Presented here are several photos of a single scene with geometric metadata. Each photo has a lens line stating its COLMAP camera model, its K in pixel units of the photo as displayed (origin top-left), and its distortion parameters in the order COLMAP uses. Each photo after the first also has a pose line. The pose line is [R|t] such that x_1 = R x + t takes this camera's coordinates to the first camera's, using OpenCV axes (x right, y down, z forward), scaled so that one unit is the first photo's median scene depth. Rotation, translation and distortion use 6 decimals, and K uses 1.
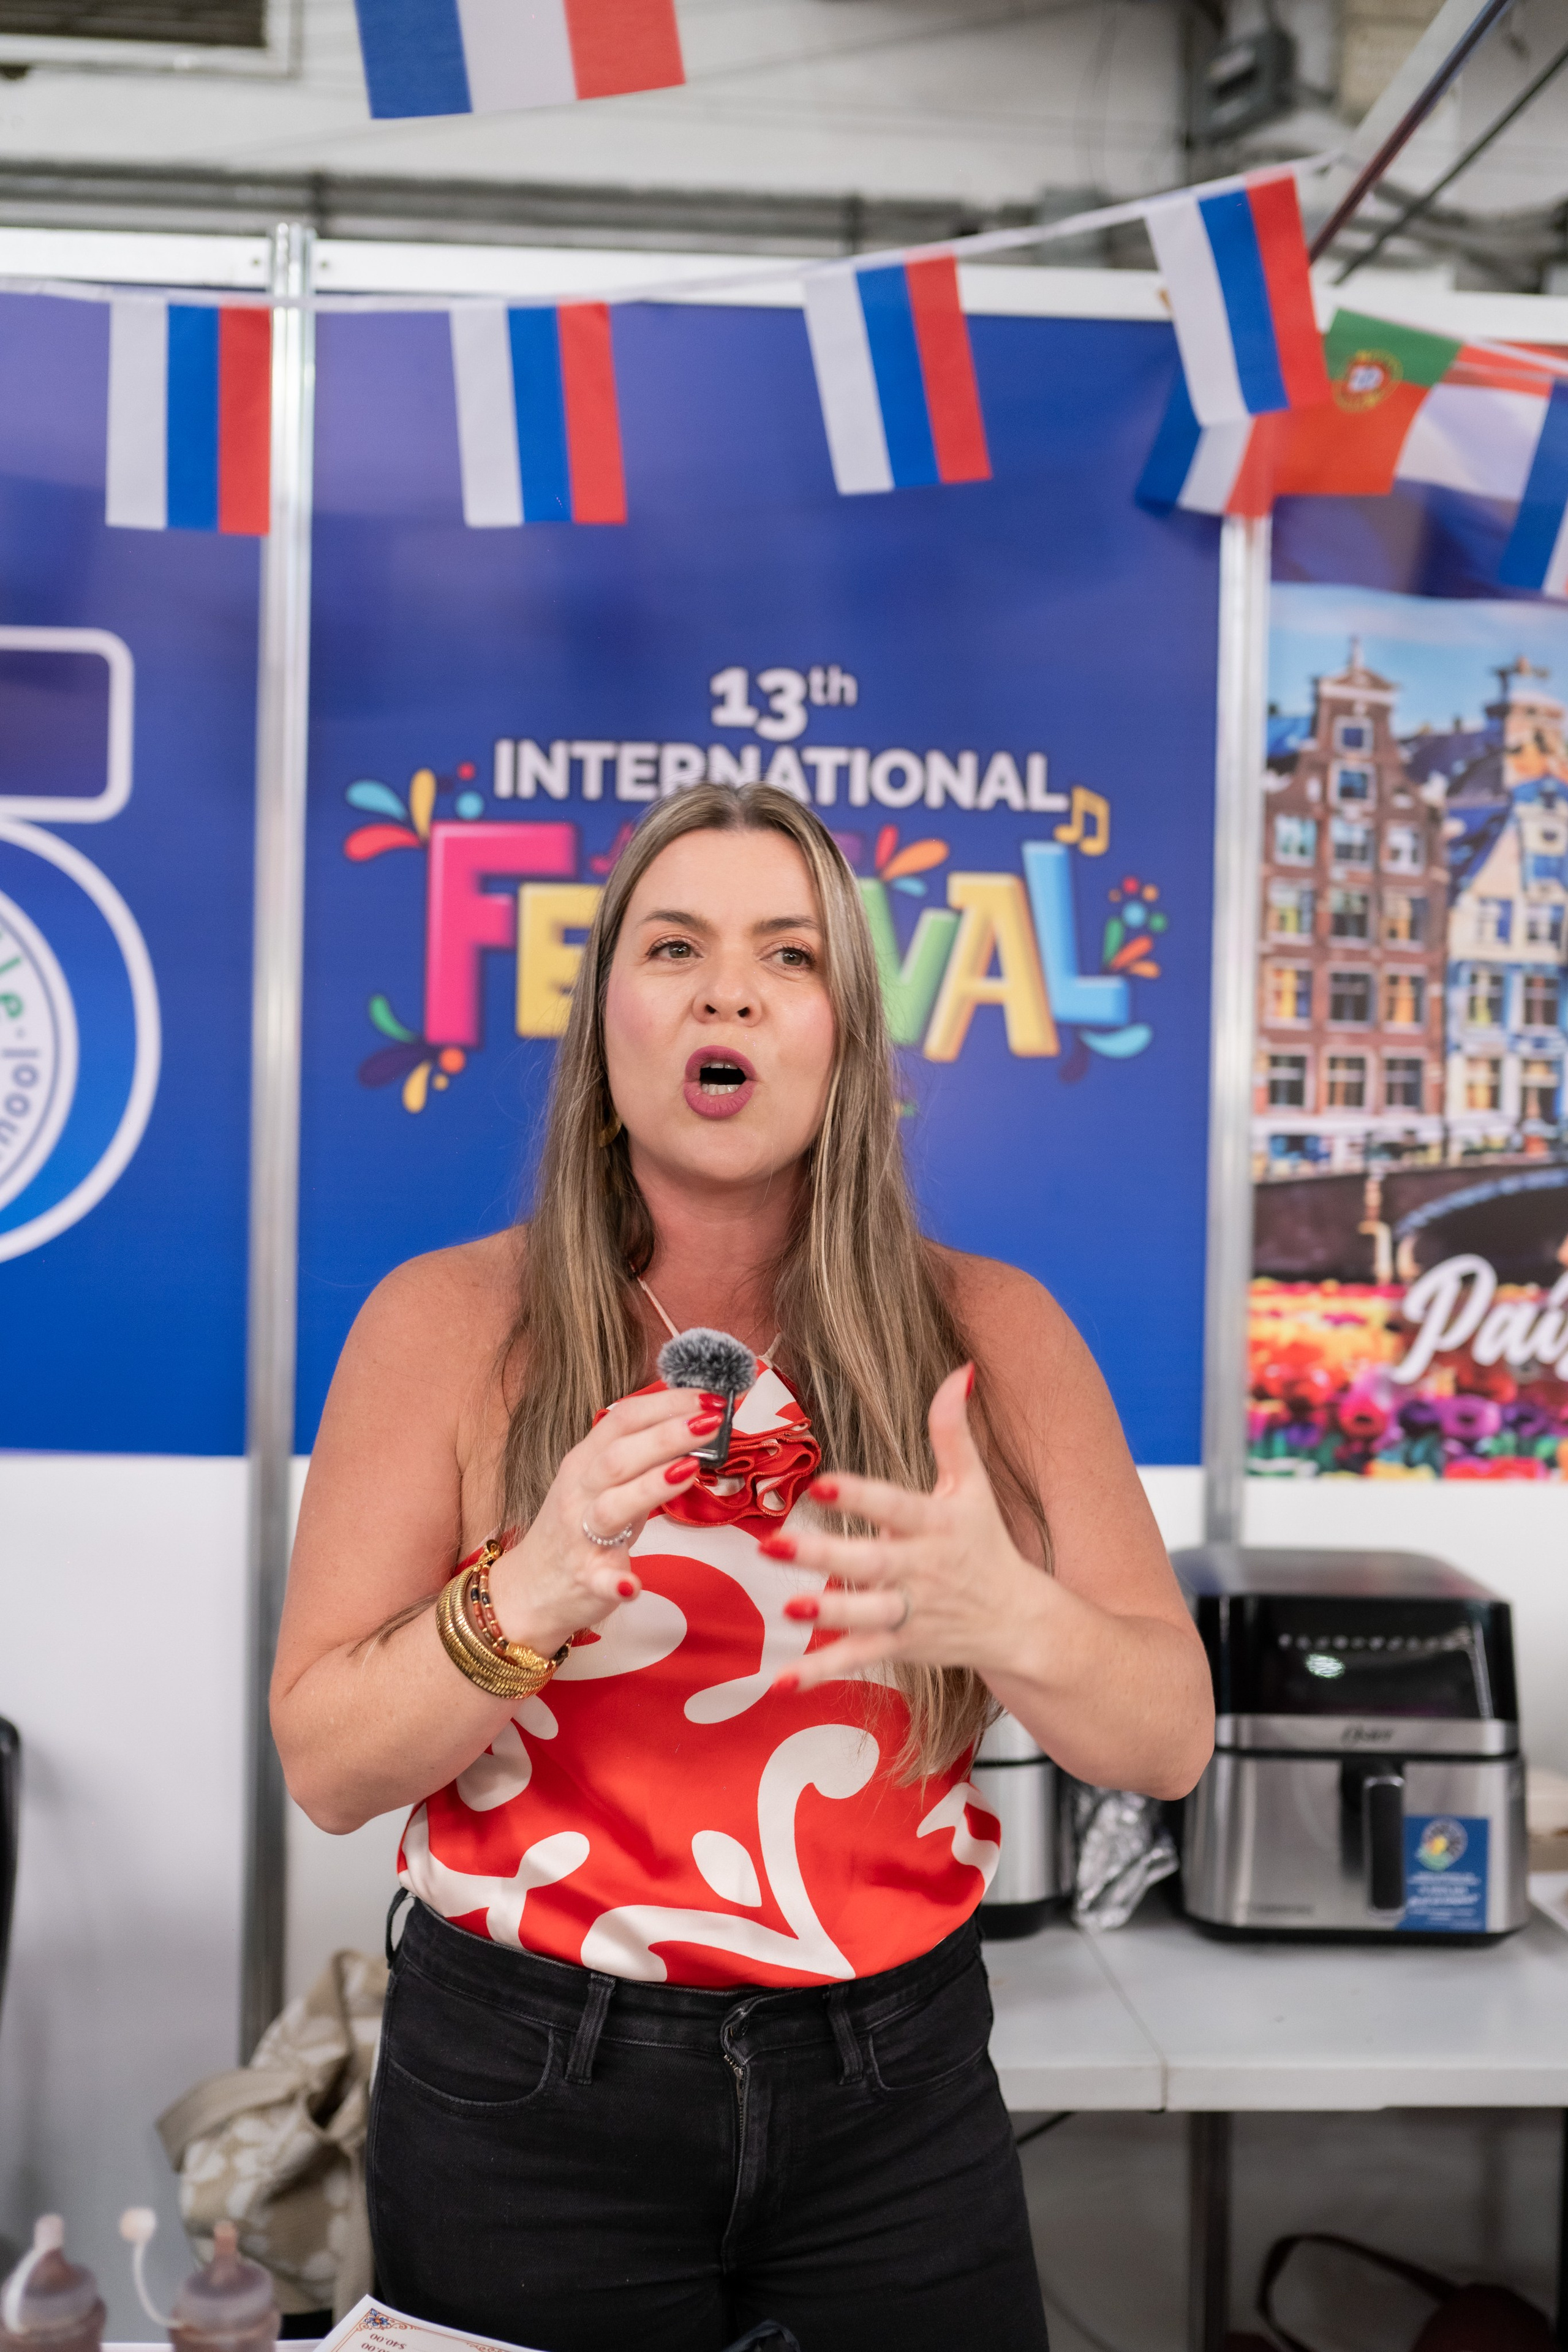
lens RADIAL K [[2399.5, 0, 771.5], [0, 2399.5, 1186.0], [0, 0, 1]] dist [0.002607, 0.000000]
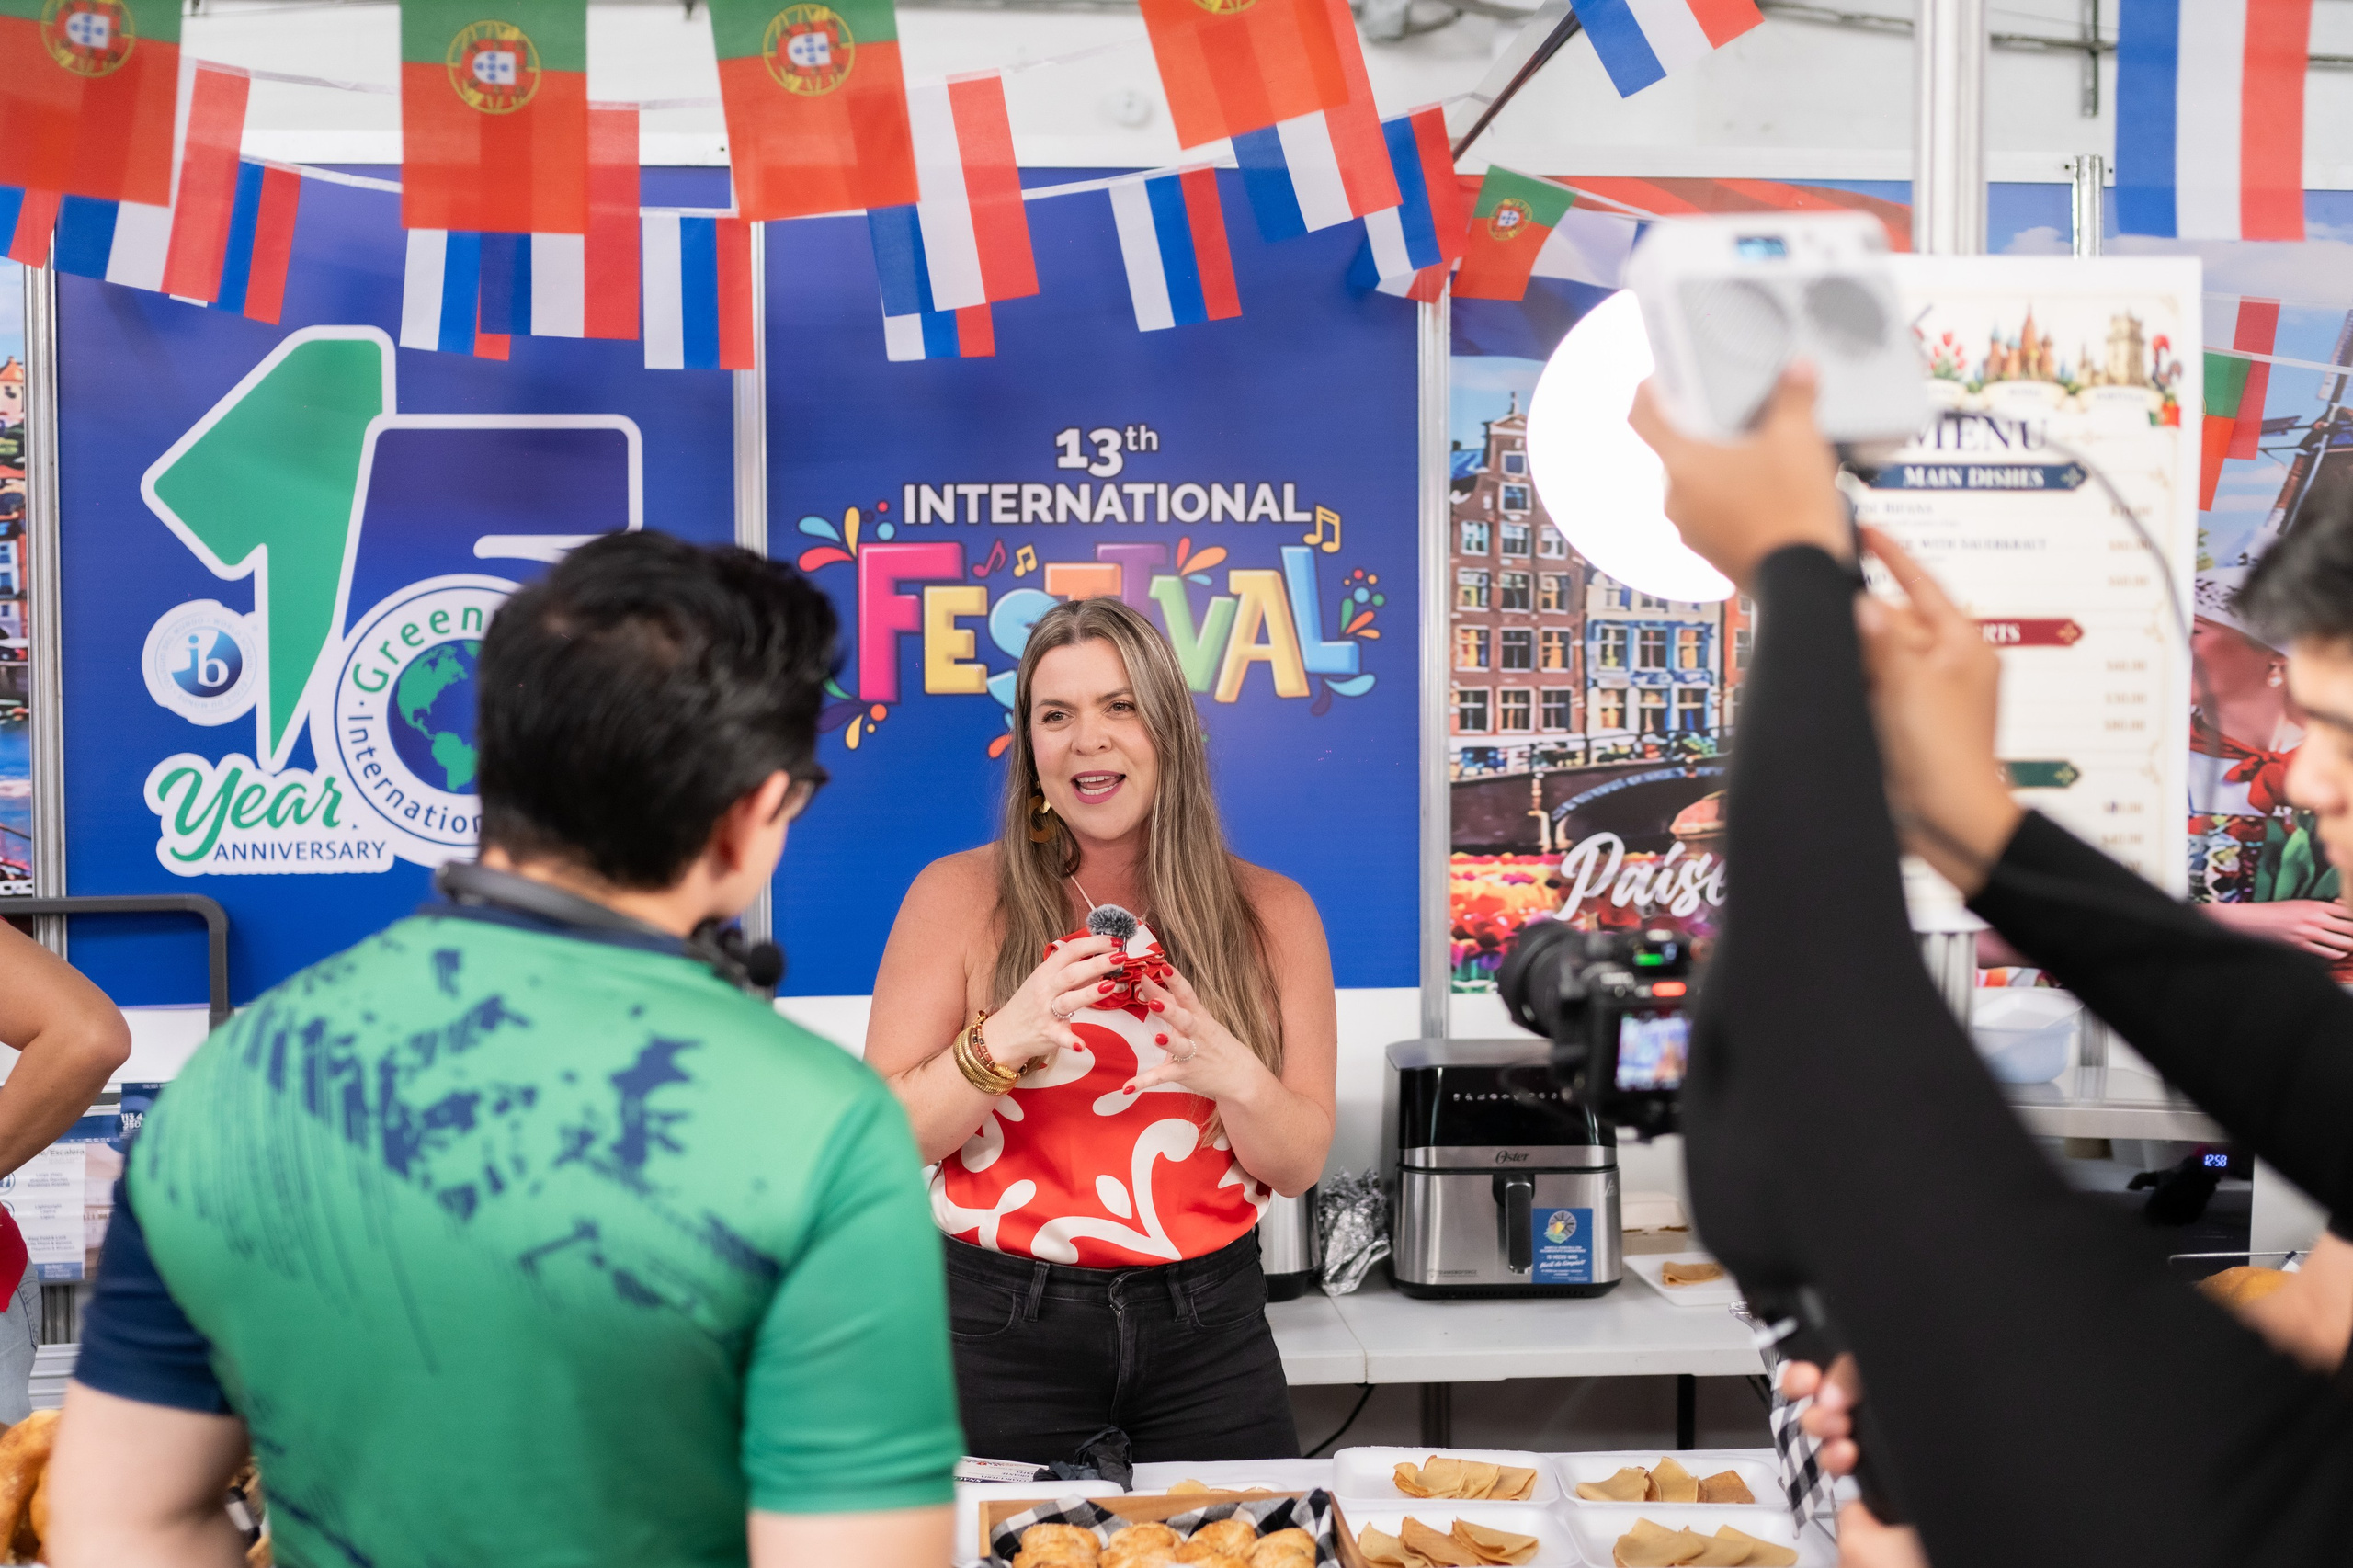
lens RADIAL K [[2496.6, 0, 1089.8], [0, 2496.6, 797.5], [0, 0, 1]] dist [0.017138, 0.000000]
pose [[0.999632, -0.026376, 0.006343, -0.019787], [0.026208, 0.999337, 0.025258, -0.036289], [-0.007005, -0.025083, 0.999661, -0.464589]]
